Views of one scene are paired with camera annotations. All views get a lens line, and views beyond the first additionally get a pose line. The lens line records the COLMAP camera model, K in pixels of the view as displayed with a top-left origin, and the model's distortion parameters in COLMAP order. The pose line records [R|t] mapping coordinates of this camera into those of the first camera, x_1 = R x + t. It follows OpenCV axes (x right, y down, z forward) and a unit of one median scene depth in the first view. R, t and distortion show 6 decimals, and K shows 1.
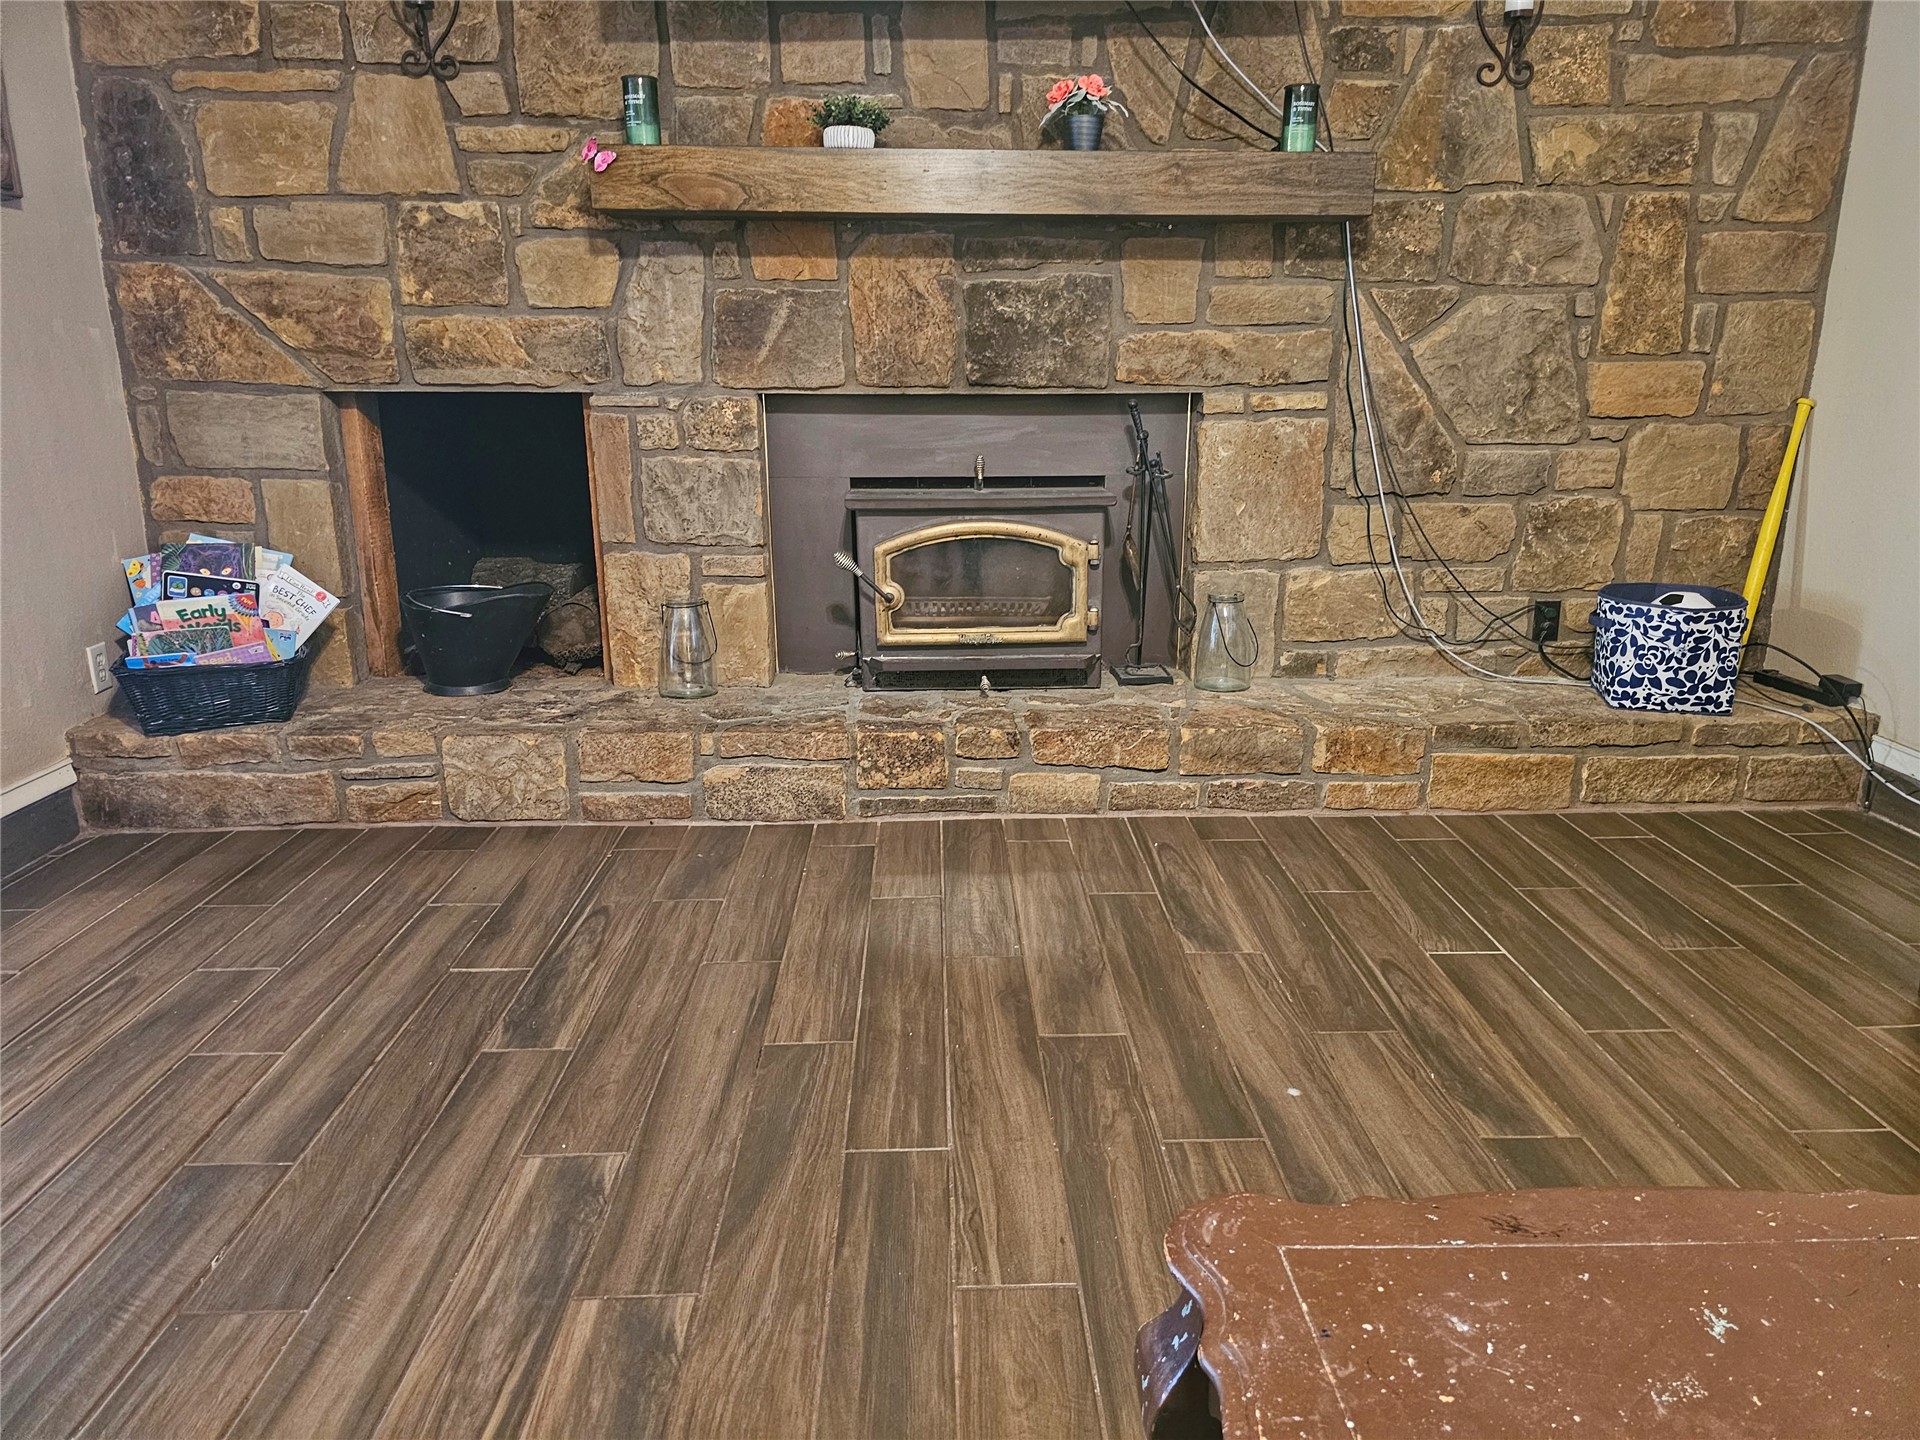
lens RADIAL K [[1303.5, 0, 958.1], [0, 1303.5, 717.4], [0, 0, 1]] dist [0.072698, -0.062931]
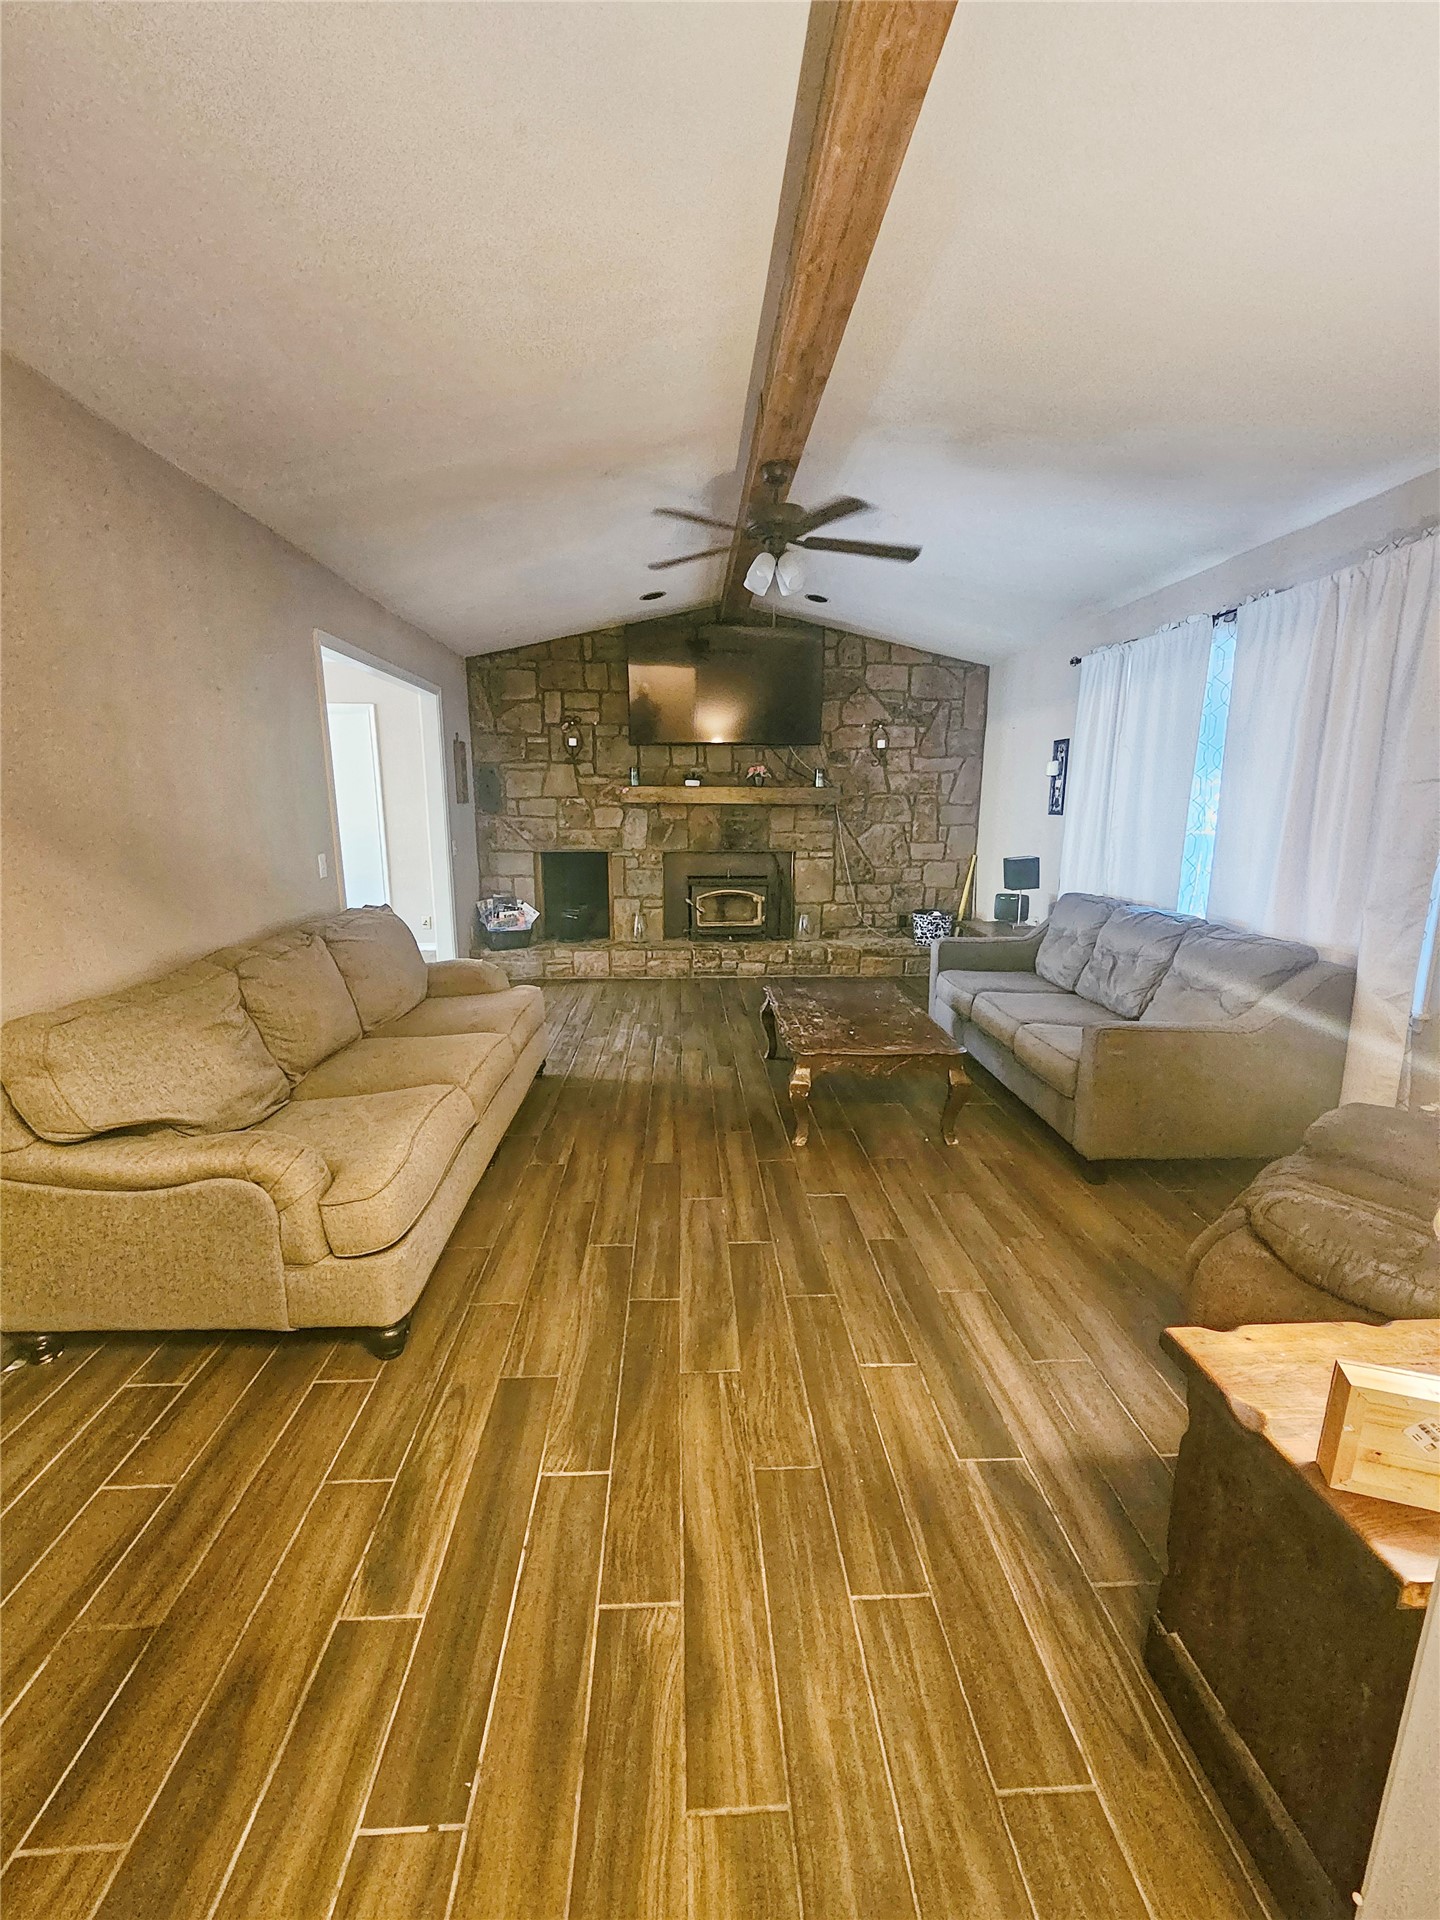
lens RADIAL K [[786.5, 0, 720.4], [0, 786.5, 964.2], [0, 0, 1]] dist [-0.004365, -0.001281]
pose [[0.999651, -0.001494, 0.026378, -0.058194], [0.003113, 0.998104, -0.061469, 0.161451], [-0.026236, 0.061530, 0.997760, -0.983919]]
